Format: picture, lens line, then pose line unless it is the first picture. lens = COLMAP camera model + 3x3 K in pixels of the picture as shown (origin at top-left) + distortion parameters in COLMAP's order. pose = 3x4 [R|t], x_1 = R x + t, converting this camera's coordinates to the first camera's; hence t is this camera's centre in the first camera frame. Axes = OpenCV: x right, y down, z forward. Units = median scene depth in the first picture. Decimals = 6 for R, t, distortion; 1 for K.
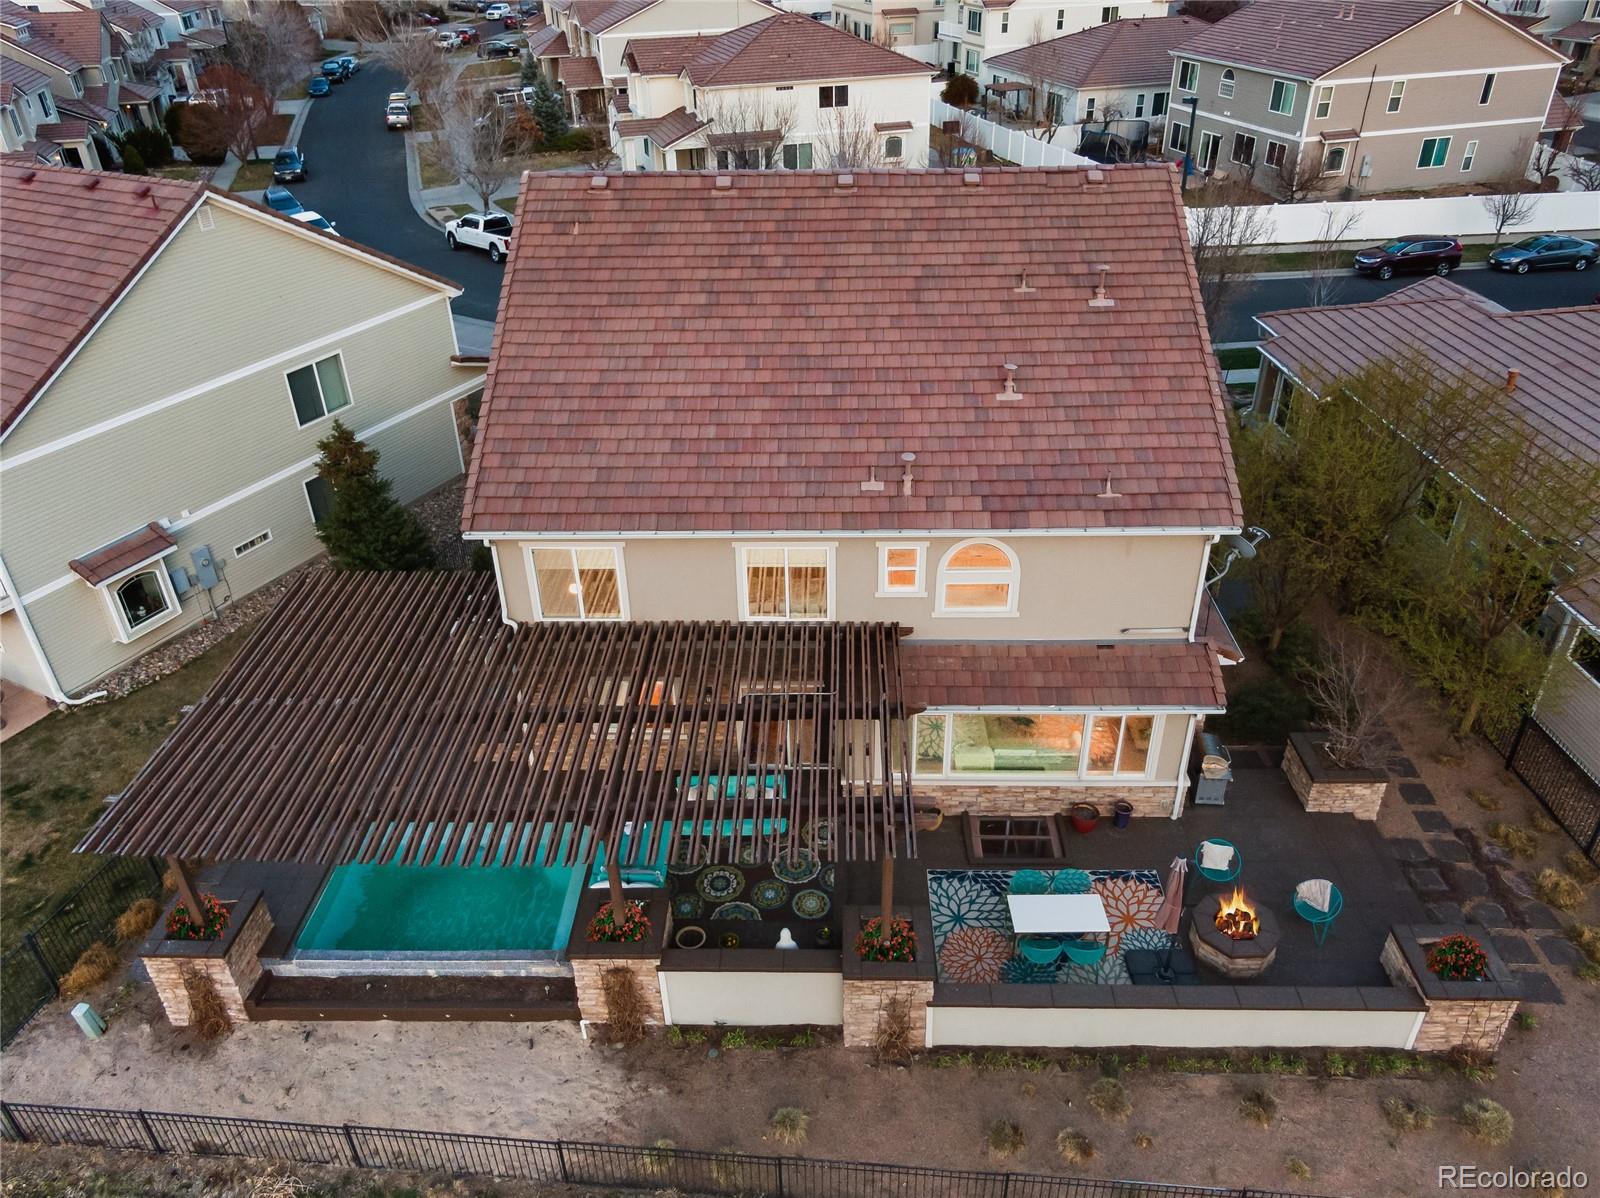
lens RADIAL K [[1147.7, 0, 800.0], [0, 1147.7, 599.0], [0, 0, 1]] dist [0.030059, -0.041405]
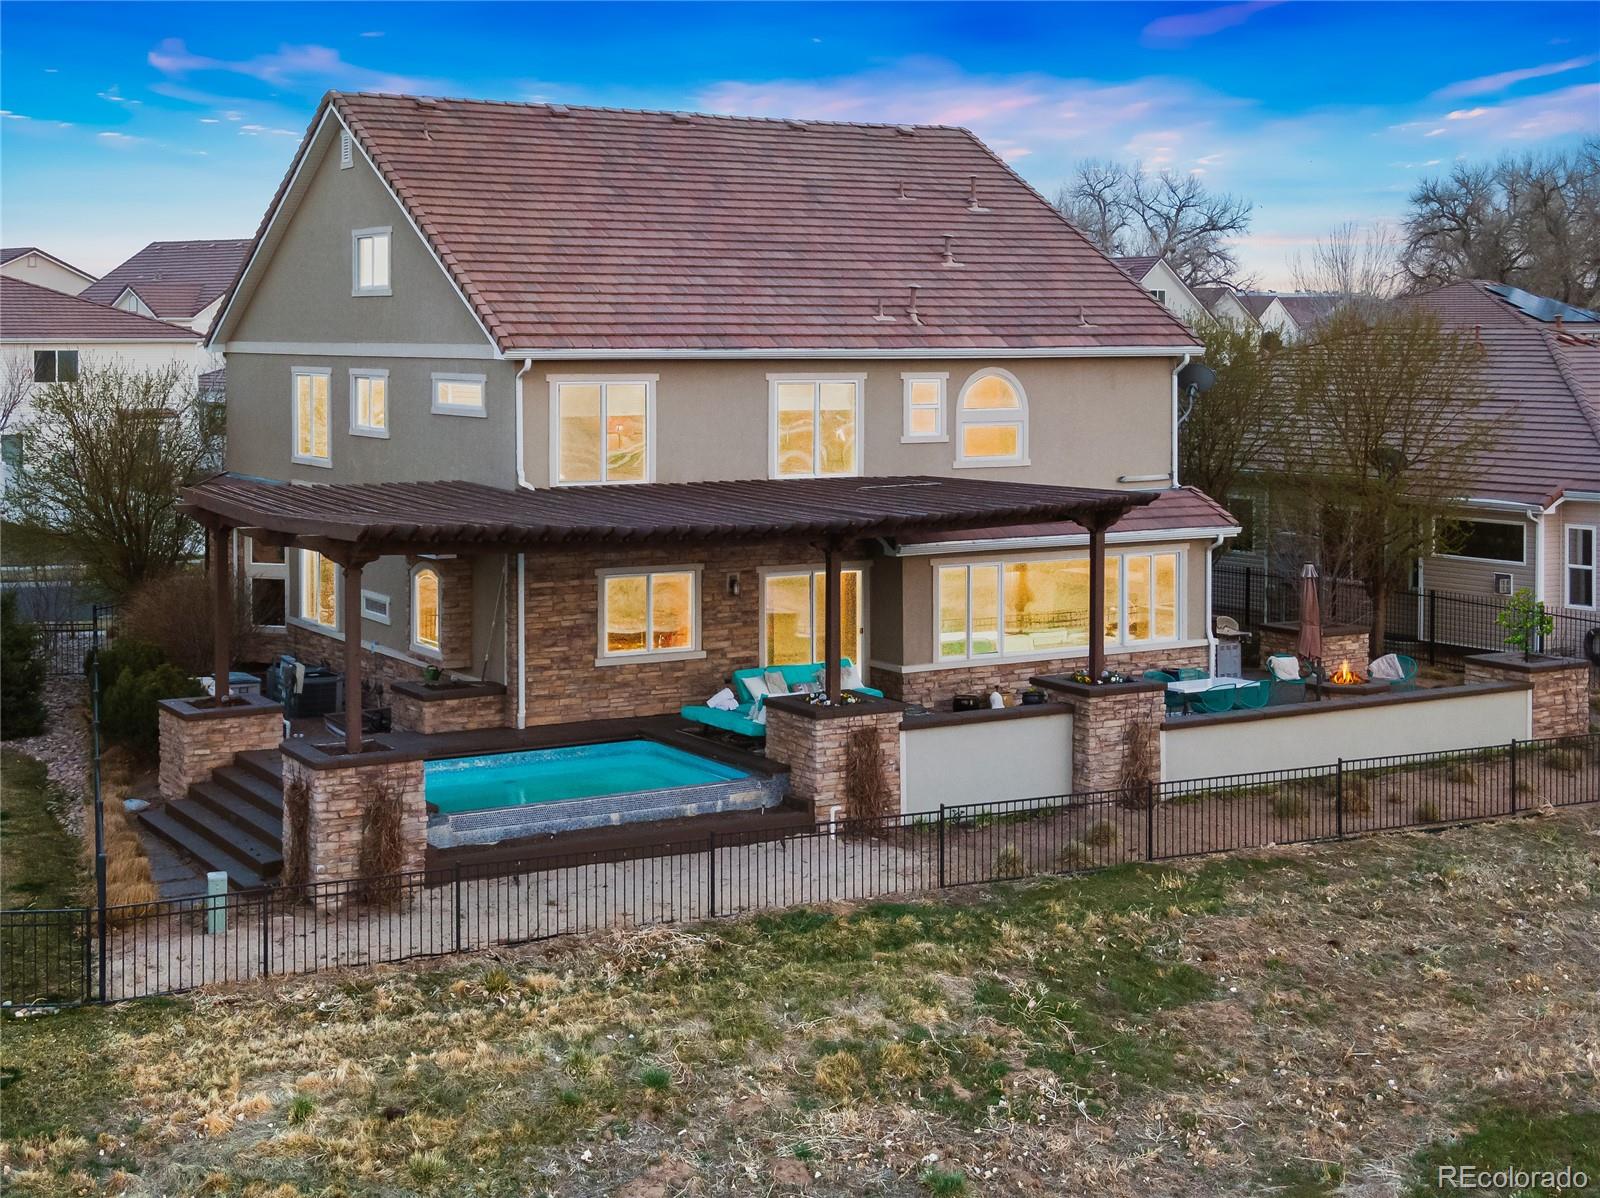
lens RADIAL K [[2322.7, 0, 807.0], [0, 2322.7, 480.8], [0, 0, 1]] dist [0.012070, -0.038178]
pose [[0.844007, -0.018027, 0.536029, -0.972177], [0.270571, 0.877244, -0.396527, 0.726147], [-0.463080, 0.479705, 0.745278, -0.305674]]
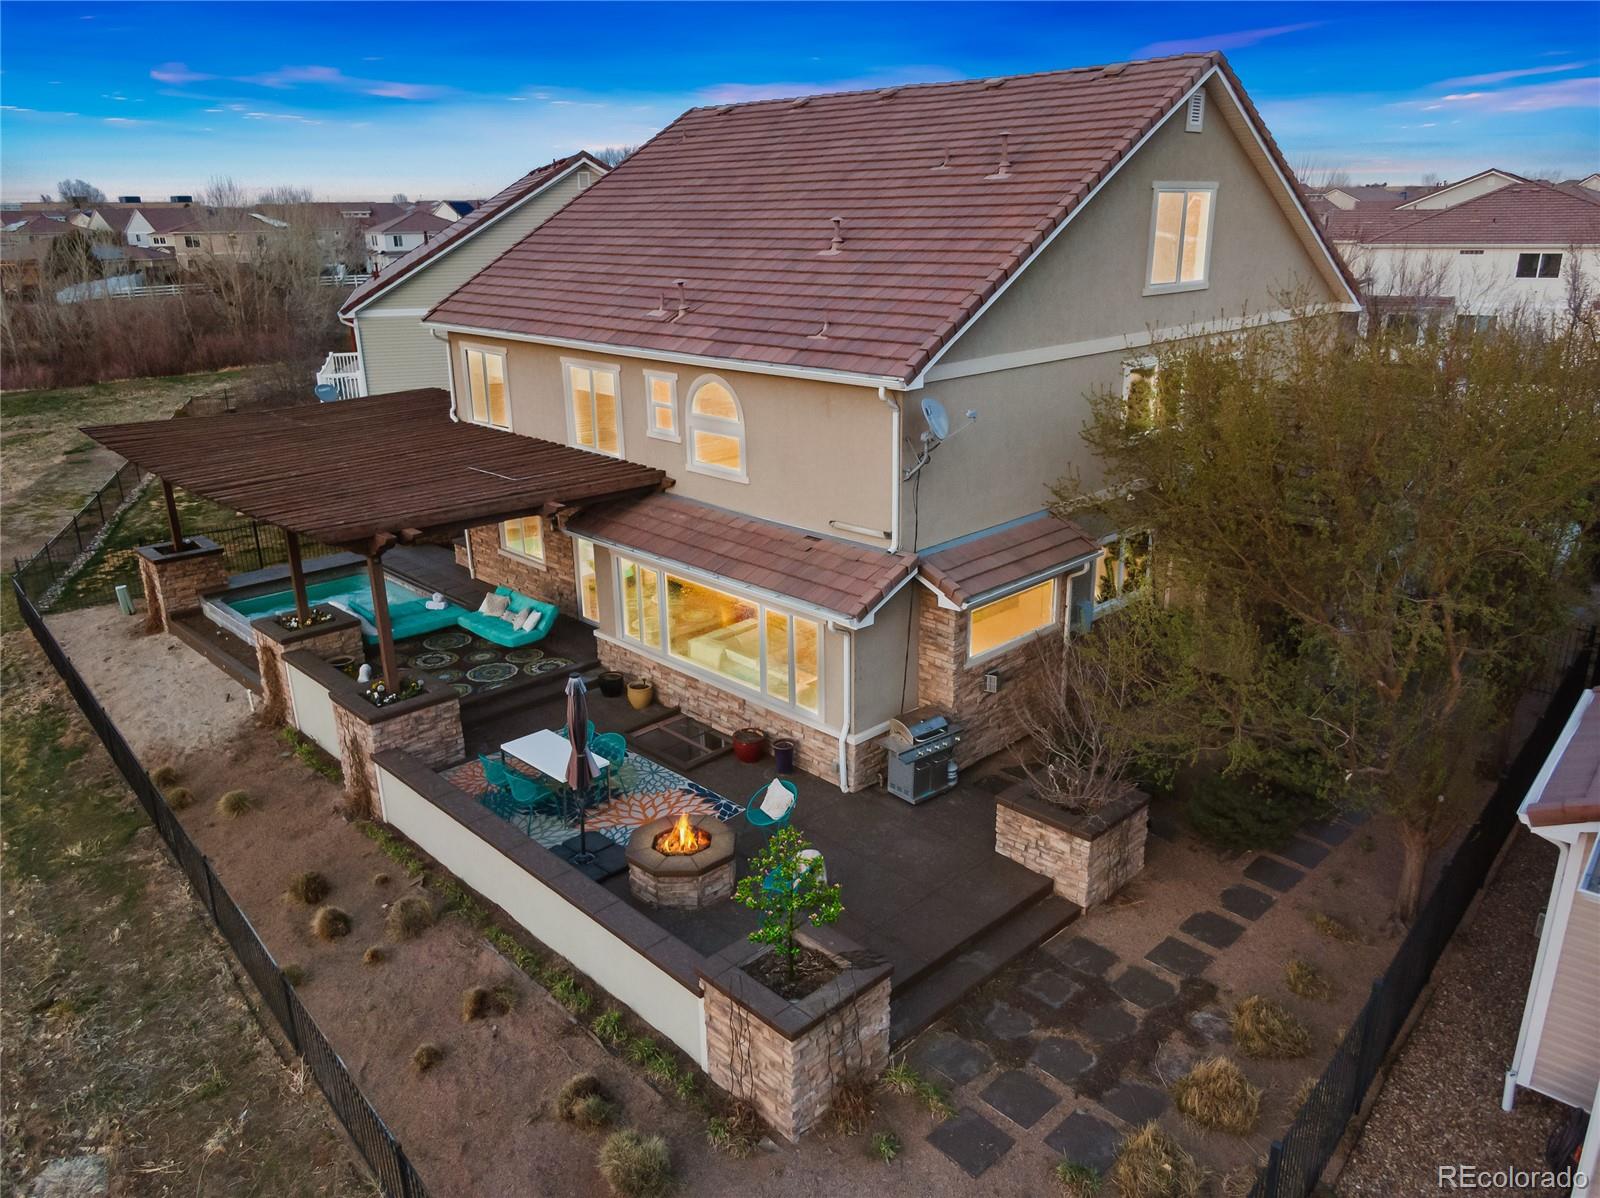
lens RADIAL K [[1147.7, 0, 800.0], [0, 1147.7, 599.0], [0, 0, 1]] dist [0.030059, -0.041405]
pose [[0.711446, 0.233287, -0.662889, 0.828586], [-0.369361, 0.926622, -0.070317, 0.145956], [0.597843, 0.294872, 0.745409, 0.403936]]
